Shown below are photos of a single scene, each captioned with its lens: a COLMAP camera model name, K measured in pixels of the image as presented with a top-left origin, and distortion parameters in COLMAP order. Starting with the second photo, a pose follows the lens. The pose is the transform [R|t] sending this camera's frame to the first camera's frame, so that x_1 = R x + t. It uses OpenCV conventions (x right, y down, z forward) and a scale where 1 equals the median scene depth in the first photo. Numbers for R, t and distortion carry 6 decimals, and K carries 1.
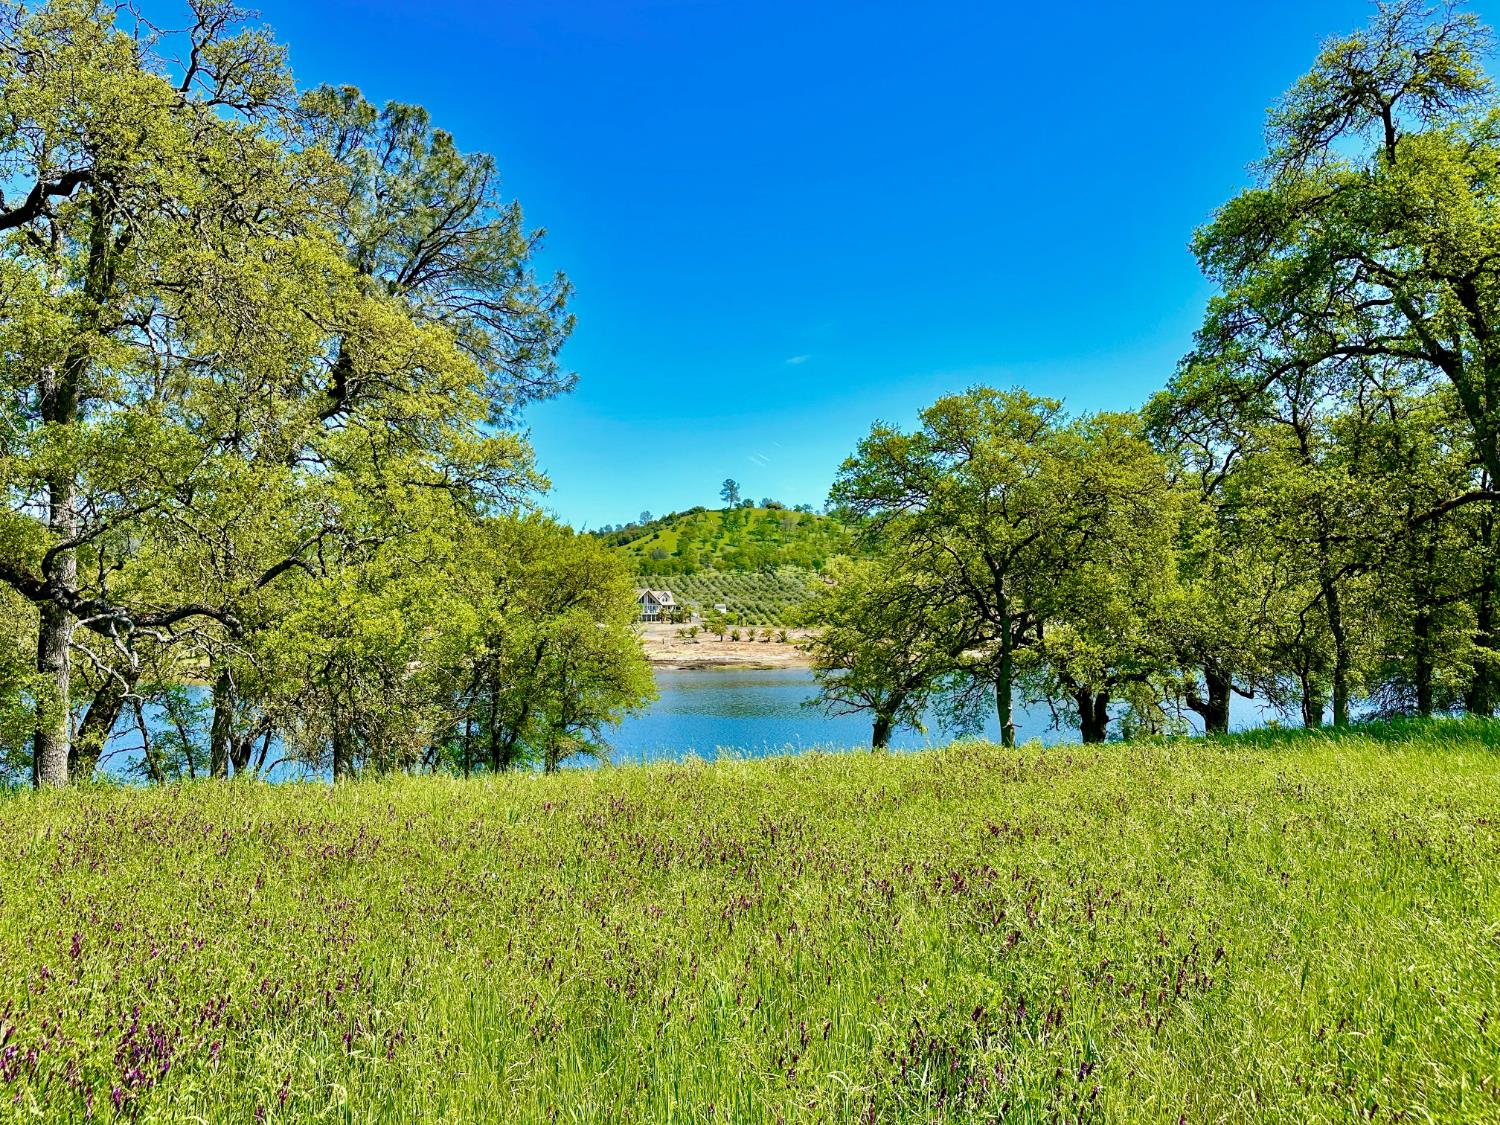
lens RADIAL K [[1042.4, 0, 703.5], [0, 1042.4, 562.7], [0, 0, 1]] dist [0.026256, -0.052855]
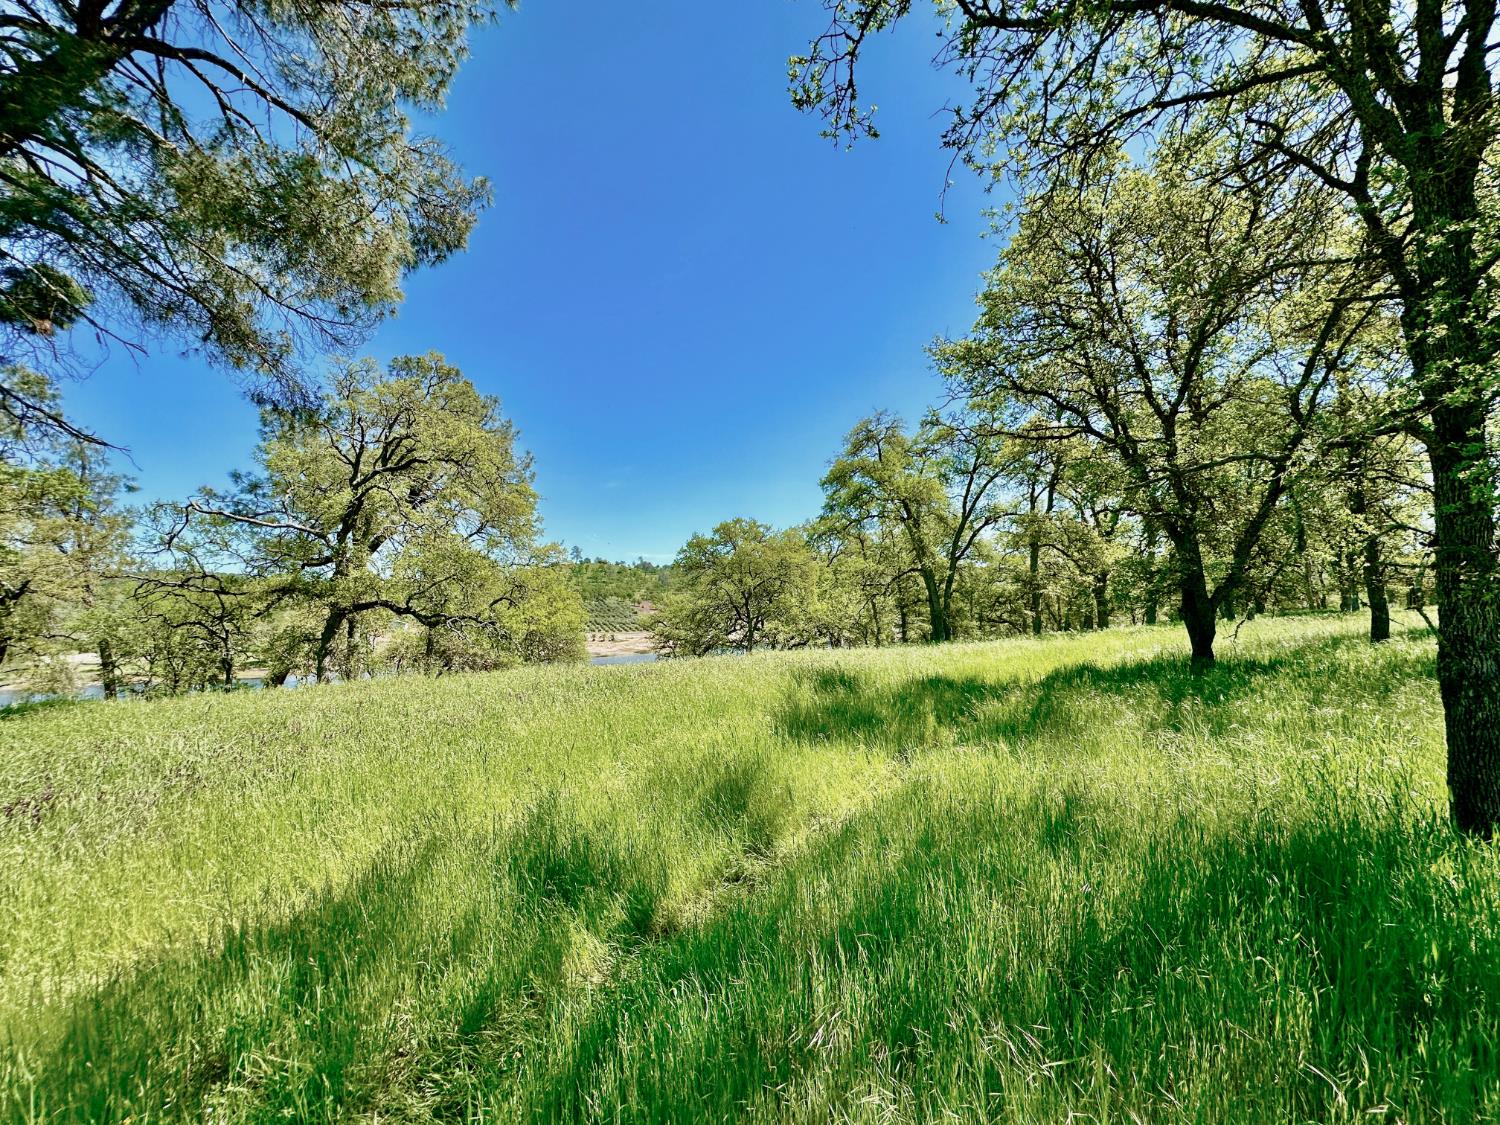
lens RADIAL K [[603.8, 0, 746.3], [0, 603.8, 562.0], [0, 0, 1]] dist [-0.004299, -0.000178]
pose [[0.953957, 0.001319, 0.299942, -0.114447], [0.014756, 0.998573, -0.051320, -0.003349], [-0.299581, 0.053383, 0.952576, -0.262945]]
